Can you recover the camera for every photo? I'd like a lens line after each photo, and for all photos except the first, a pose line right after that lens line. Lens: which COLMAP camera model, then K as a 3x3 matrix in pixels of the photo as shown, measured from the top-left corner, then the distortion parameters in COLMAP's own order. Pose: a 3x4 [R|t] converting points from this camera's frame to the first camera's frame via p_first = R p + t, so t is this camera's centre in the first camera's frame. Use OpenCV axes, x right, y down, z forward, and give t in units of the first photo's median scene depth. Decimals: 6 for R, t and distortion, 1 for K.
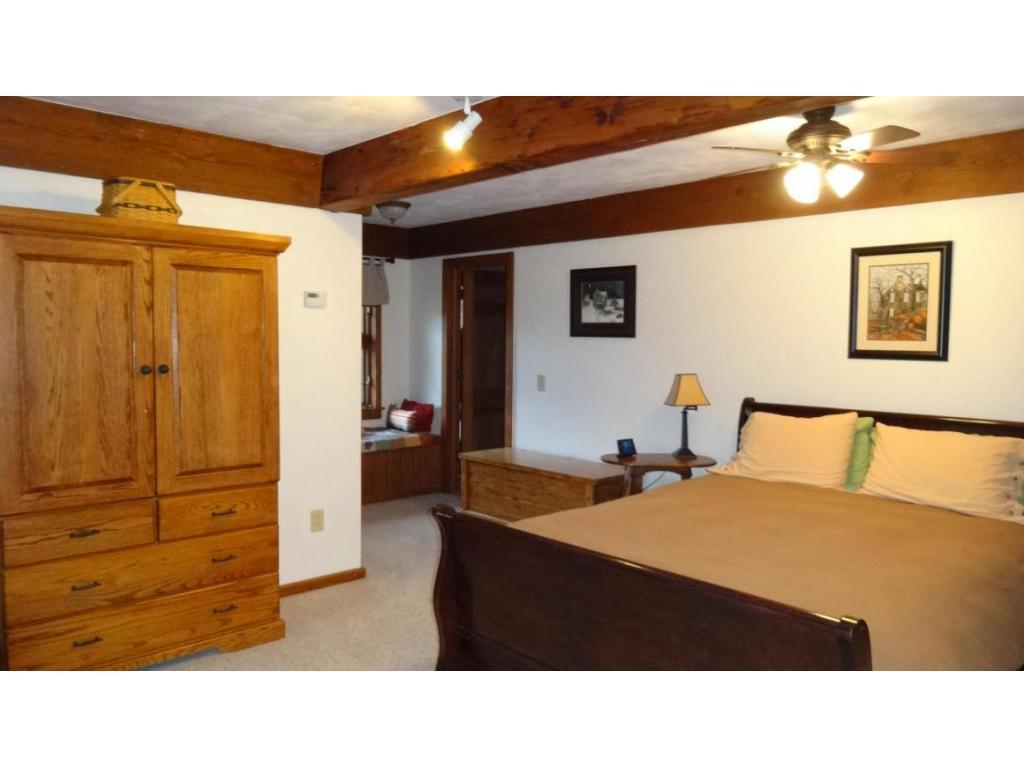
lens RADIAL K [[709.3, 0, 512.0], [0, 709.3, 384.0], [0, 0, 1]] dist [-0.002416, -0.000923]
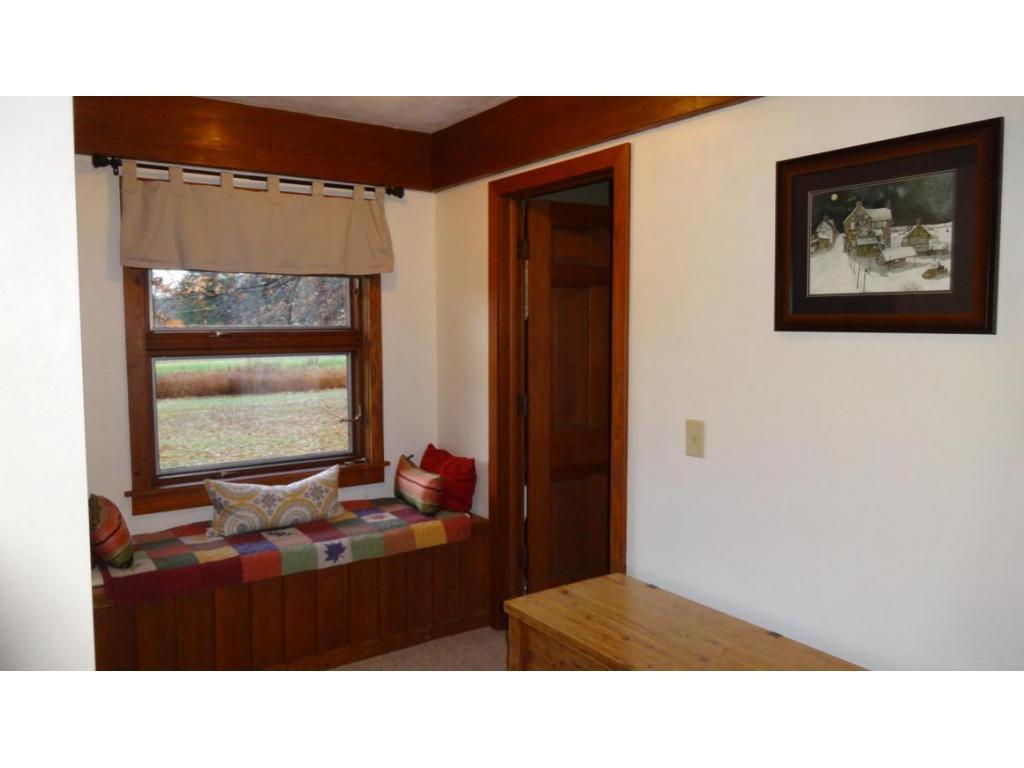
lens RADIAL K [[757.6, 0, 512.0], [0, 757.6, 384.0], [0, 0, 1]] dist [-0.001623, -0.001406]
pose [[0.990506, -0.003656, -0.137418, -0.004907], [0.004855, 0.999953, 0.008392, -0.033374], [0.137381, -0.008980, 0.990478, 0.448742]]
